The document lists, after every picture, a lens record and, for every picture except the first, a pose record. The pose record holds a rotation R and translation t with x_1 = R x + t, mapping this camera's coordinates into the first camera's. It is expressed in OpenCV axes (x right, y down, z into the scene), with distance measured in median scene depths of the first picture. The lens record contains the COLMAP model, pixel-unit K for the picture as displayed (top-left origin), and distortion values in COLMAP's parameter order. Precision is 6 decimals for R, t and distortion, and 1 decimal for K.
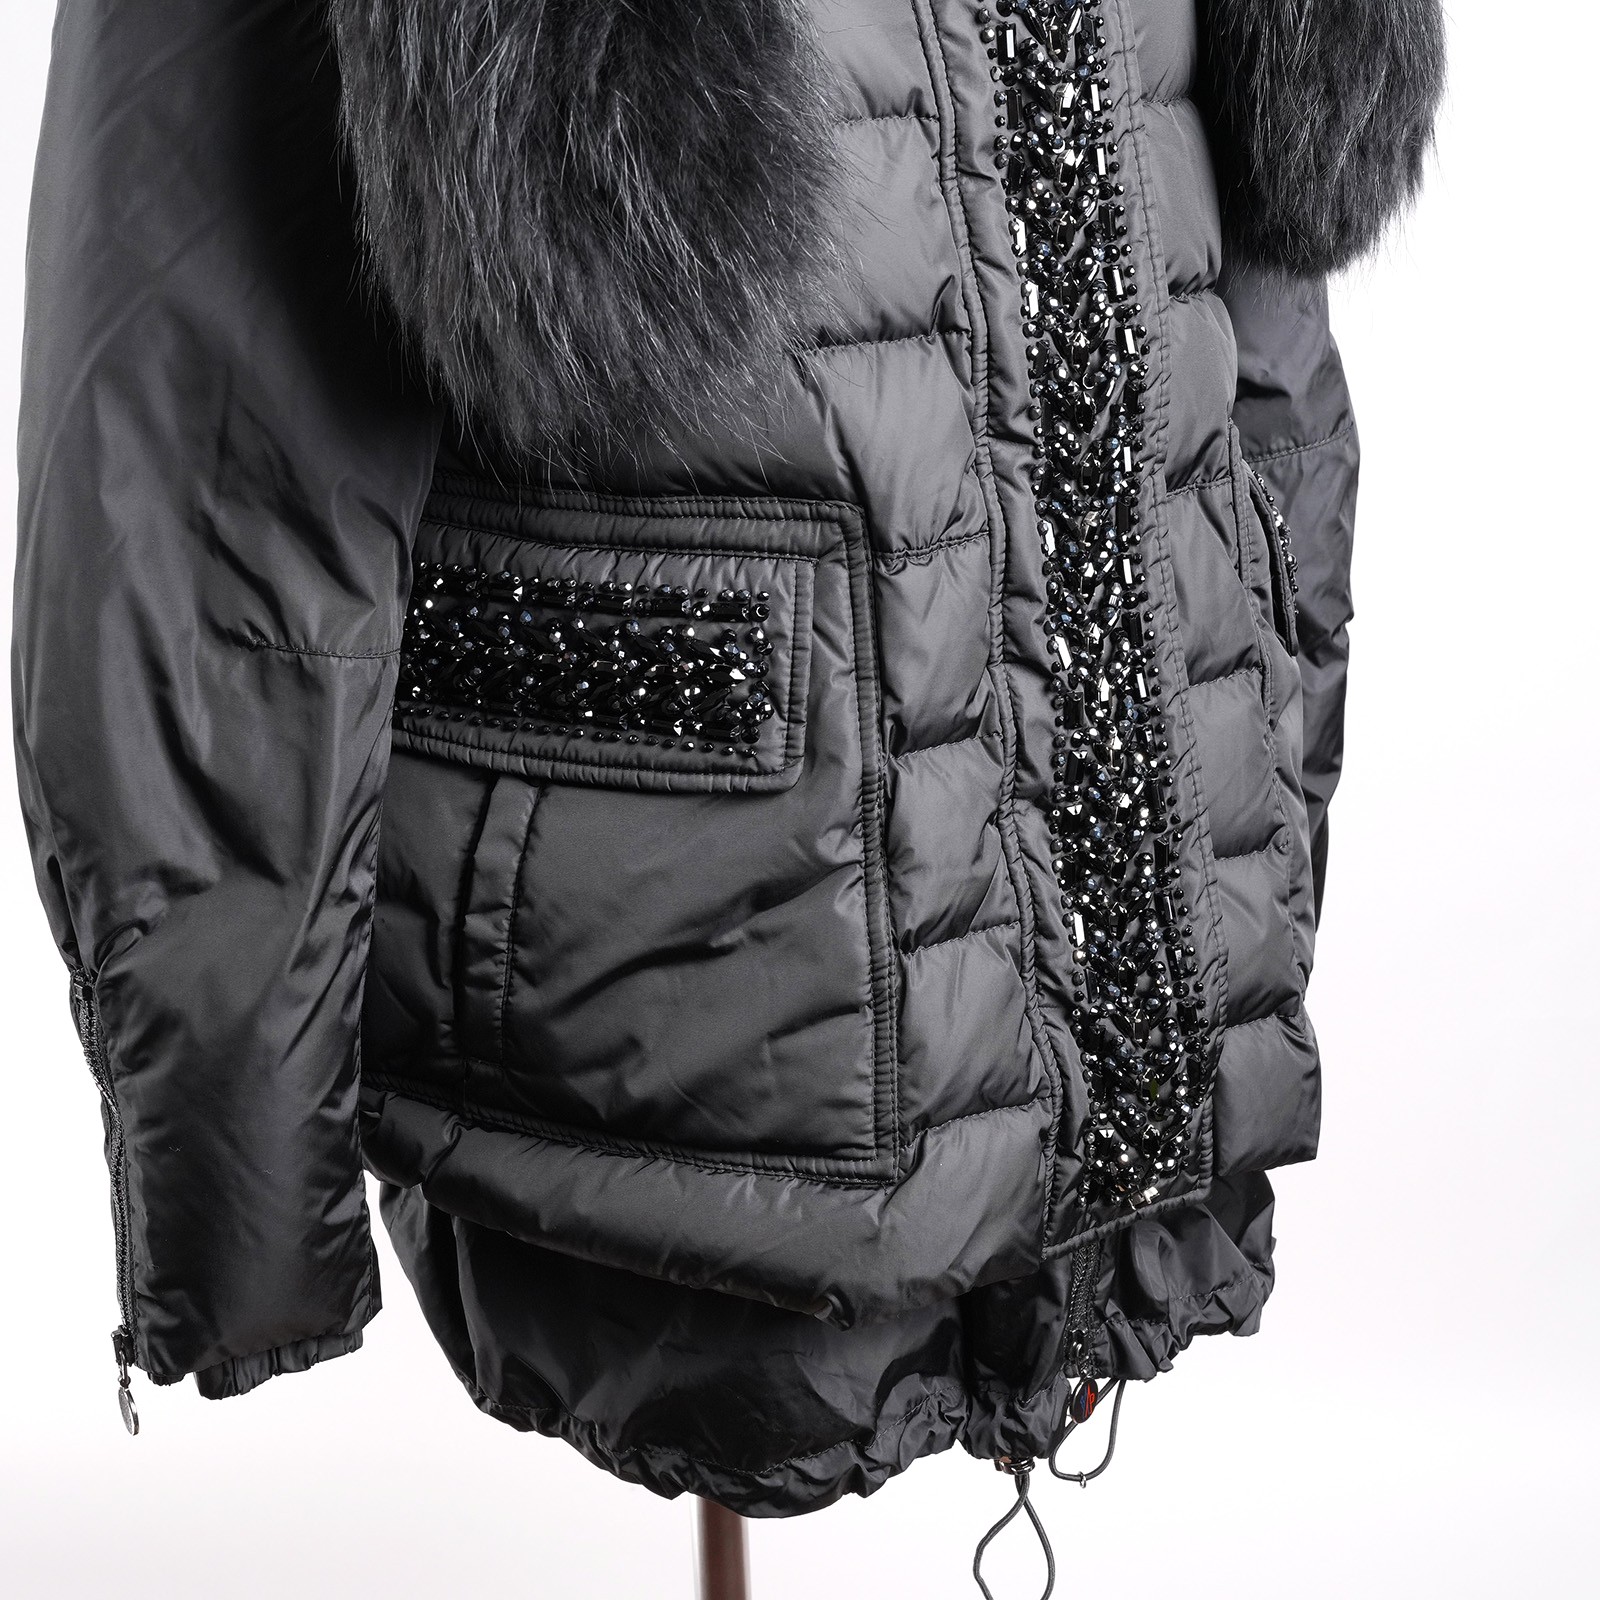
lens RADIAL K [[2386.5, 0, 800.0], [0, 2386.5, 800.0], [0, 0, 1]] dist [0.004702, -0.001369]
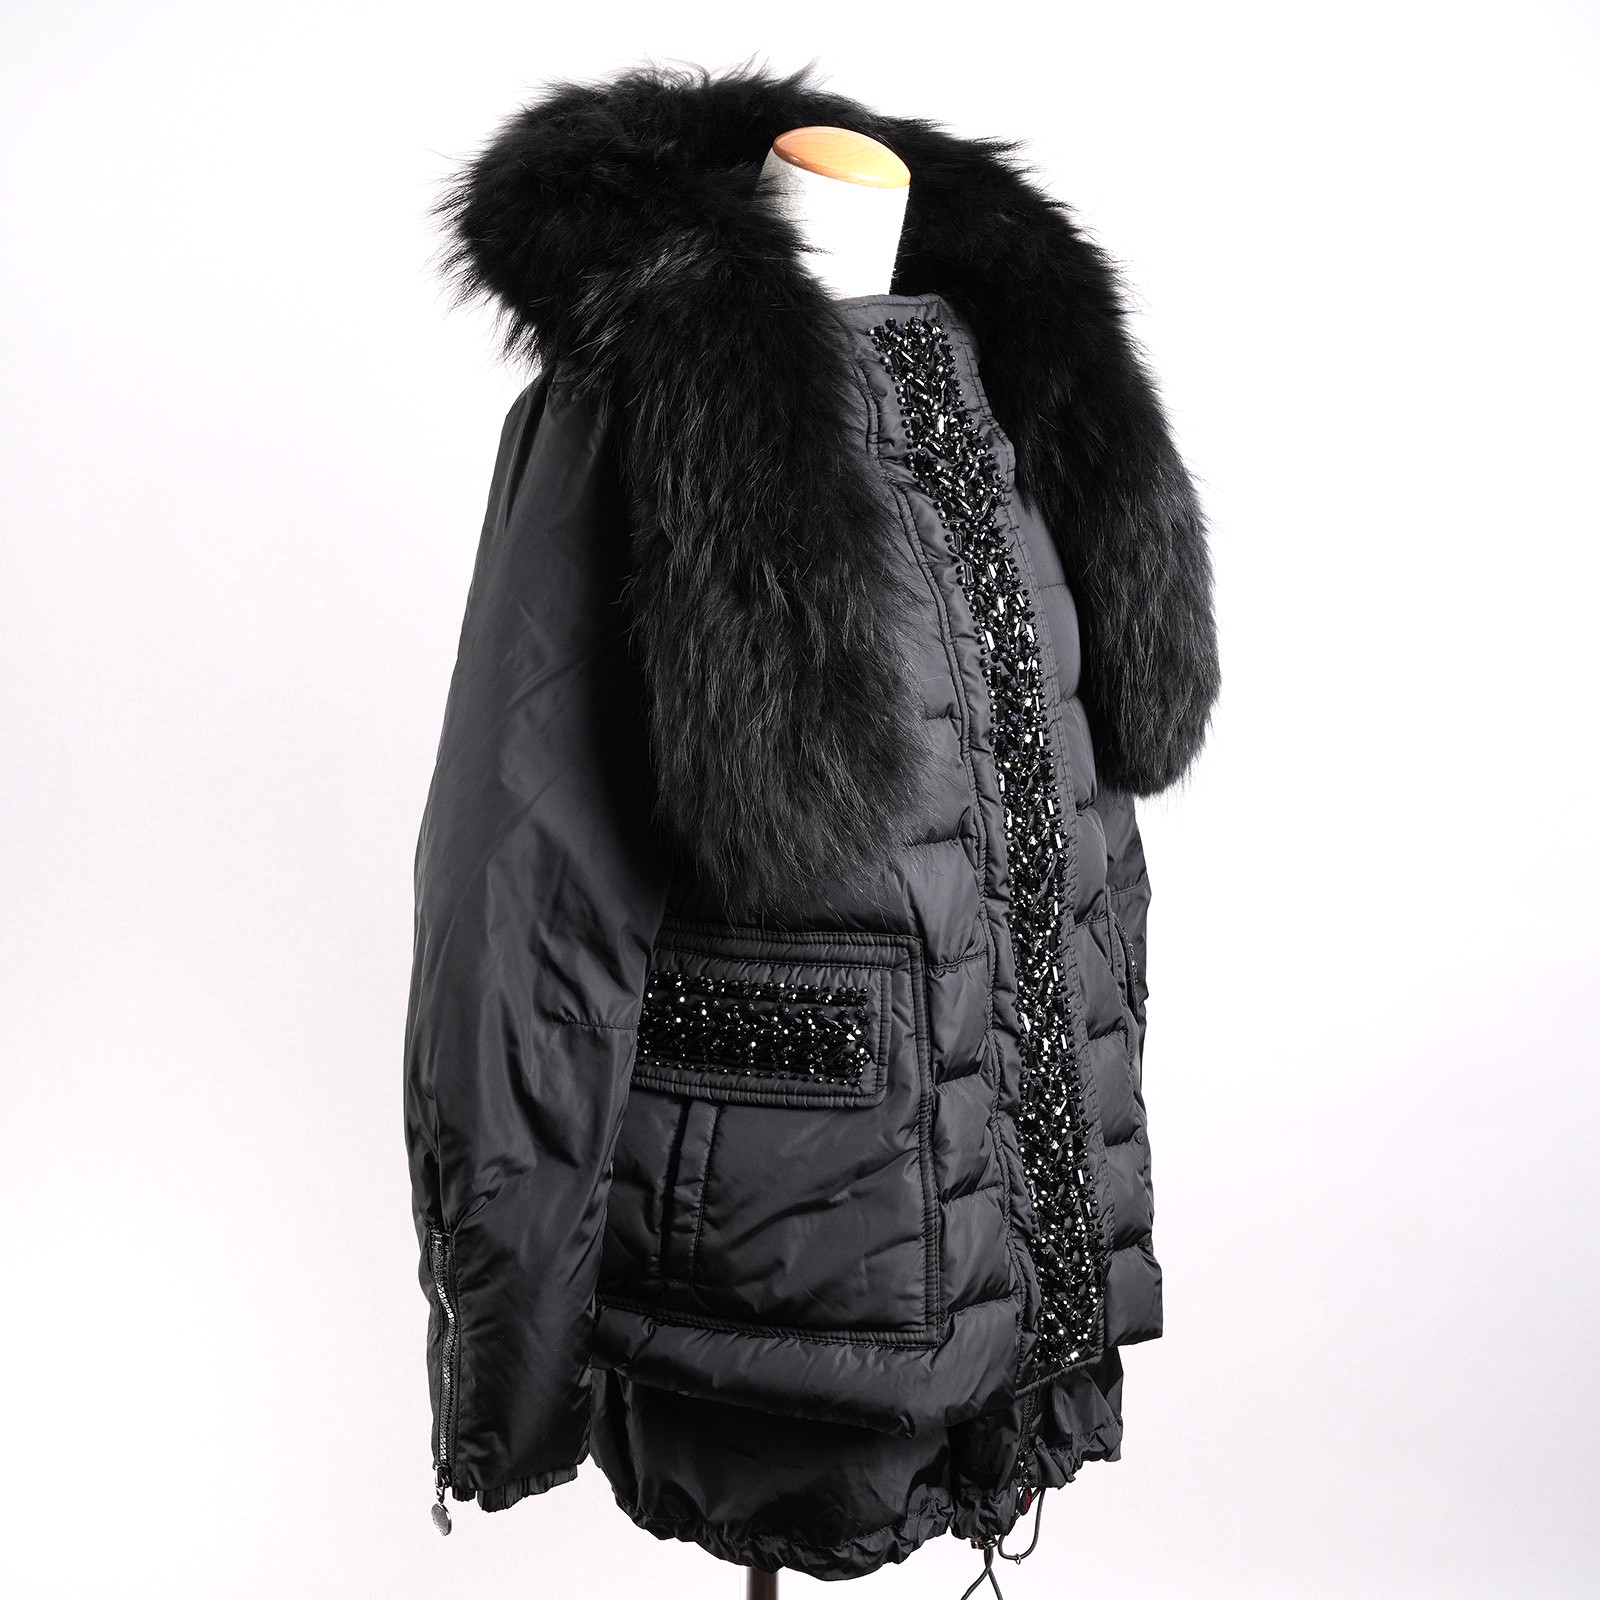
lens RADIAL K [[2386.5, 0, 800.0], [0, 2386.5, 800.0], [0, 0, 1]] dist [0.004702, -0.001369]
pose [[0.984363, 0.009506, 0.175897, -0.349942], [0.016996, 0.988758, -0.148553, 0.031246], [-0.175332, 0.149220, 0.973135, -0.648858]]
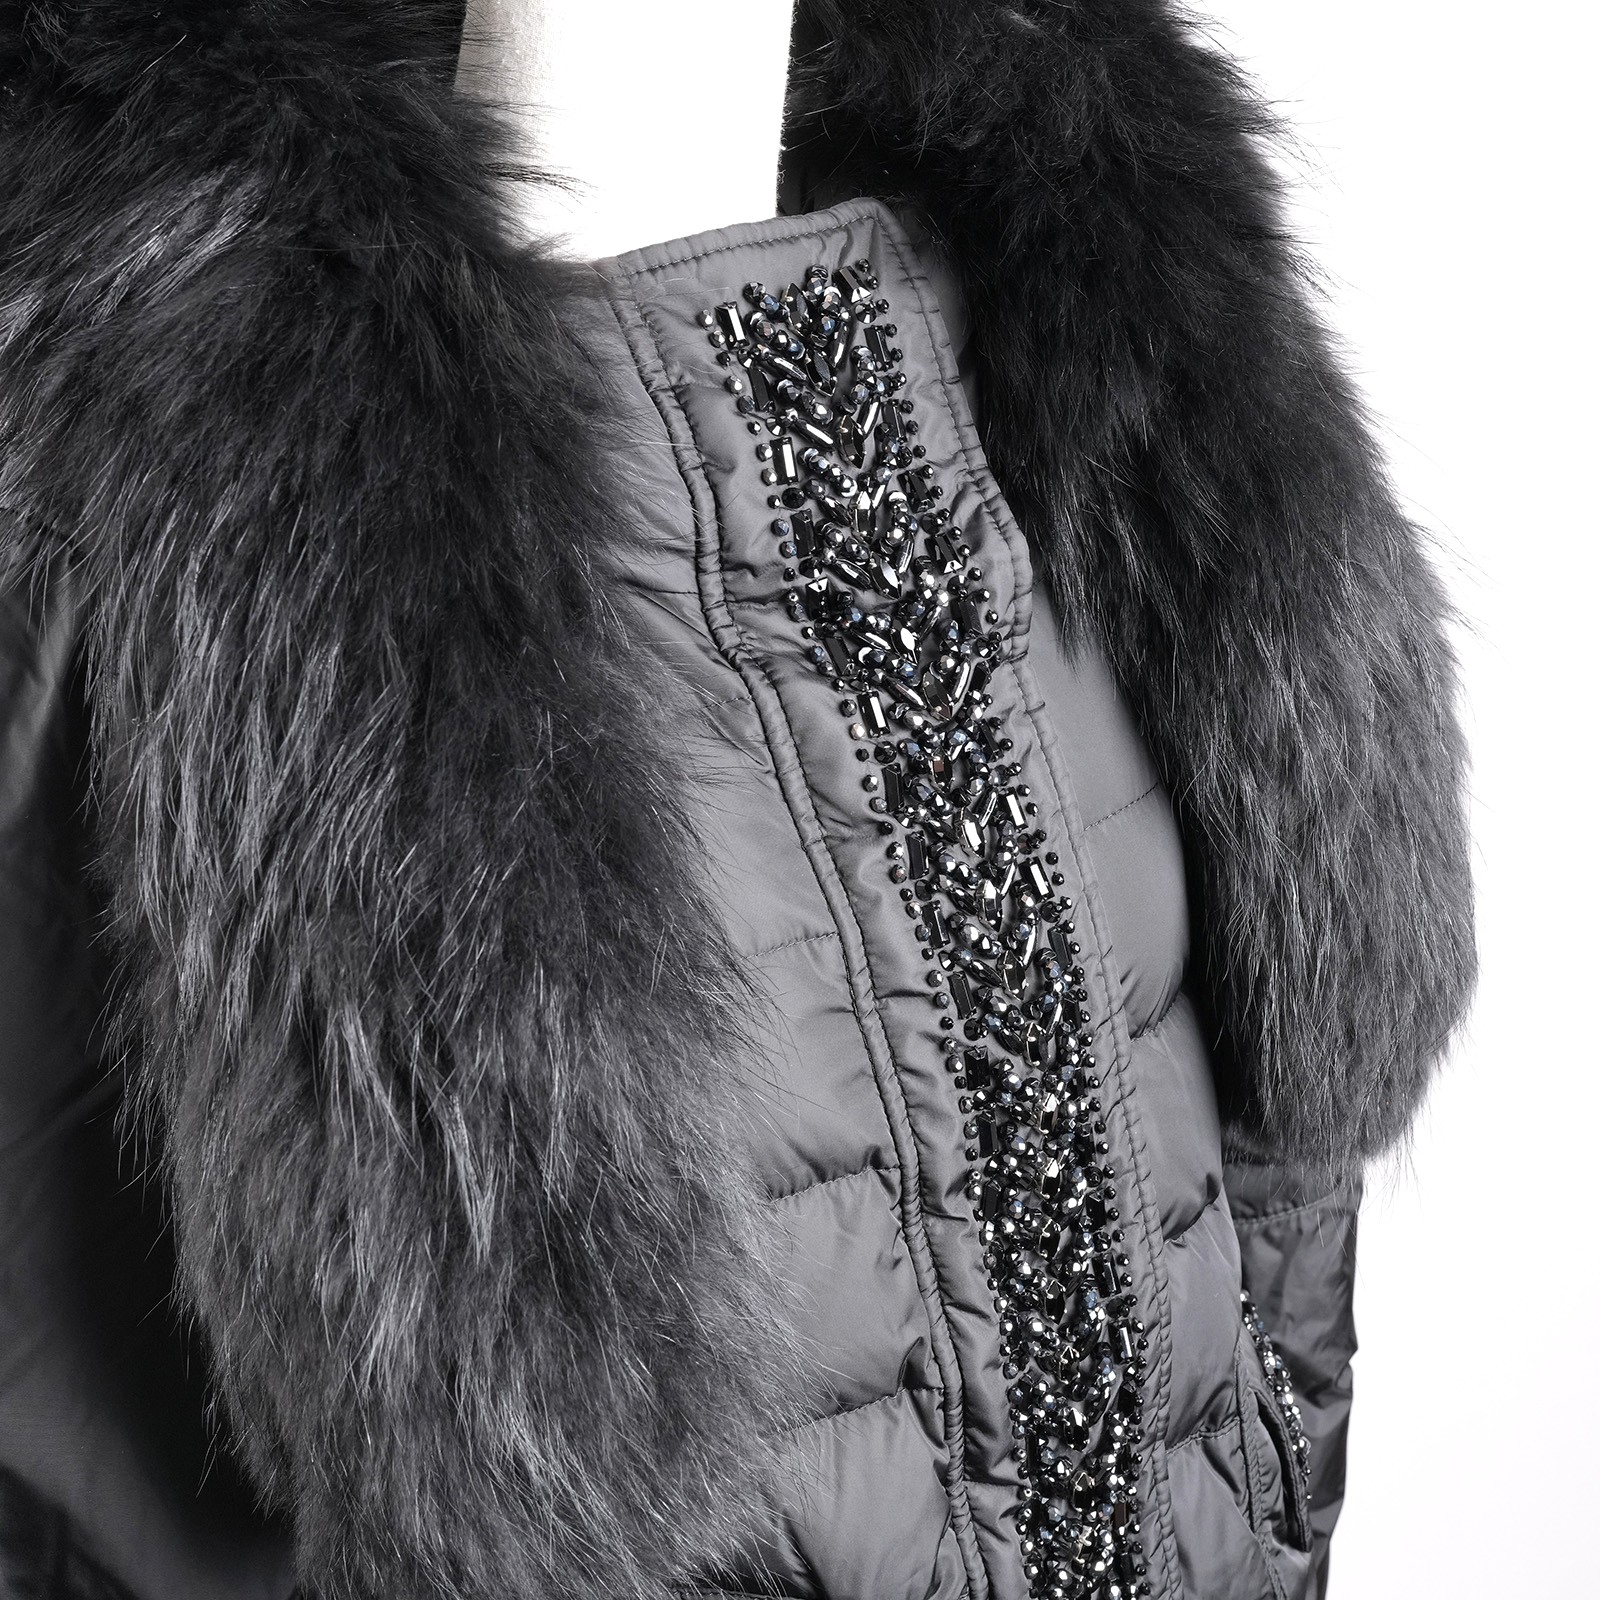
lens RADIAL K [[2386.5, 0, 800.0], [0, 2386.5, 800.0], [0, 0, 1]] dist [0.004702, -0.001369]
pose [[0.998901, -0.032738, 0.033538, -0.000967], [0.030959, 0.998154, 0.052253, -0.437471], [-0.035187, -0.051157, 0.998071, 0.158937]]
